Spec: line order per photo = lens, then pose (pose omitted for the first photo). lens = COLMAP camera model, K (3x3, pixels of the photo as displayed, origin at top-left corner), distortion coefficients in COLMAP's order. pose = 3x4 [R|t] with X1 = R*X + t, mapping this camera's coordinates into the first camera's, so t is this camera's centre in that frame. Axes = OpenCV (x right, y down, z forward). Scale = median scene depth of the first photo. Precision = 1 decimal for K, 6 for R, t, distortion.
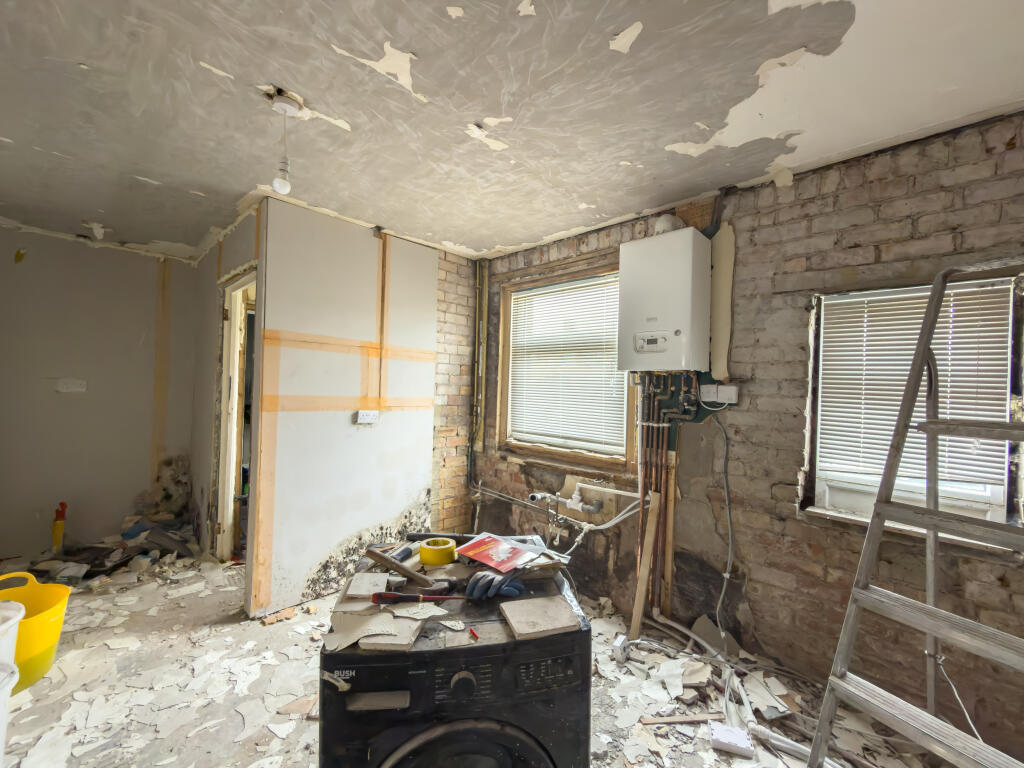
lens RADIAL K [[412.0, 0, 512.0], [0, 412.0, 384.0], [0, 0, 1]] dist [-0.002071, -0.000060]
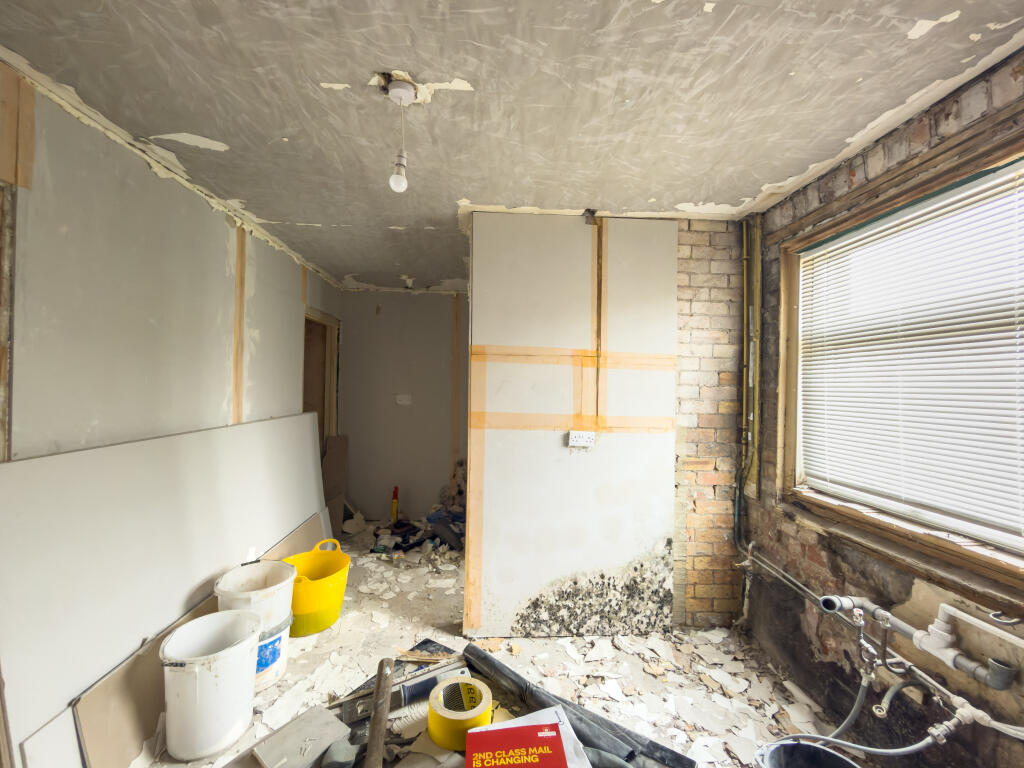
lens RADIAL K [[412.0, 0, 512.0], [0, 412.0, 384.0], [0, 0, 1]] dist [-0.002071, -0.000060]
pose [[0.731916, -0.021948, -0.681041, 0.119267], [0.007577, 0.999681, -0.024074, -0.012446], [0.681352, 0.012460, 0.731849, 0.284722]]
